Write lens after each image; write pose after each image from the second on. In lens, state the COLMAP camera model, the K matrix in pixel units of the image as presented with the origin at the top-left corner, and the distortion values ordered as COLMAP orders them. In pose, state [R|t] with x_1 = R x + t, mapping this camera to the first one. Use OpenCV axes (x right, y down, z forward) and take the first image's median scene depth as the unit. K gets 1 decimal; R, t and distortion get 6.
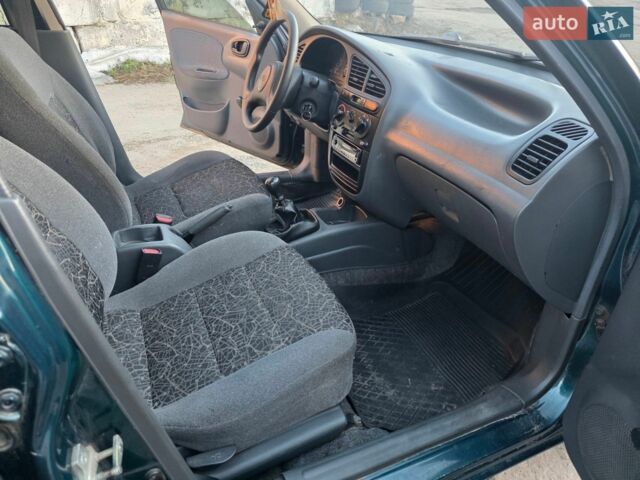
lens RADIAL K [[427.5, 0, 317.1], [0, 427.5, 238.8], [0, 0, 1]] dist [0.069561, -0.064097]
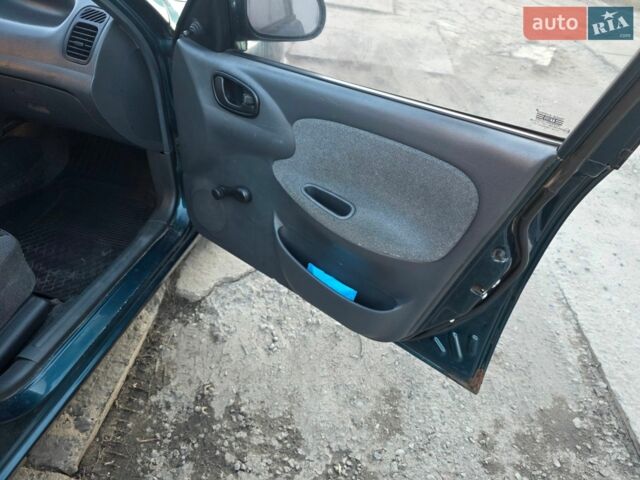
lens RADIAL K [[427.5, 0, 317.1], [0, 427.5, 238.8], [0, 0, 1]] dist [0.069561, -0.064097]
pose [[0.610268, -0.484803, 0.626529, -0.145958], [0.325170, 0.874478, 0.359933, 0.078648], [-0.722383, -0.015927, 0.691309, -0.372167]]
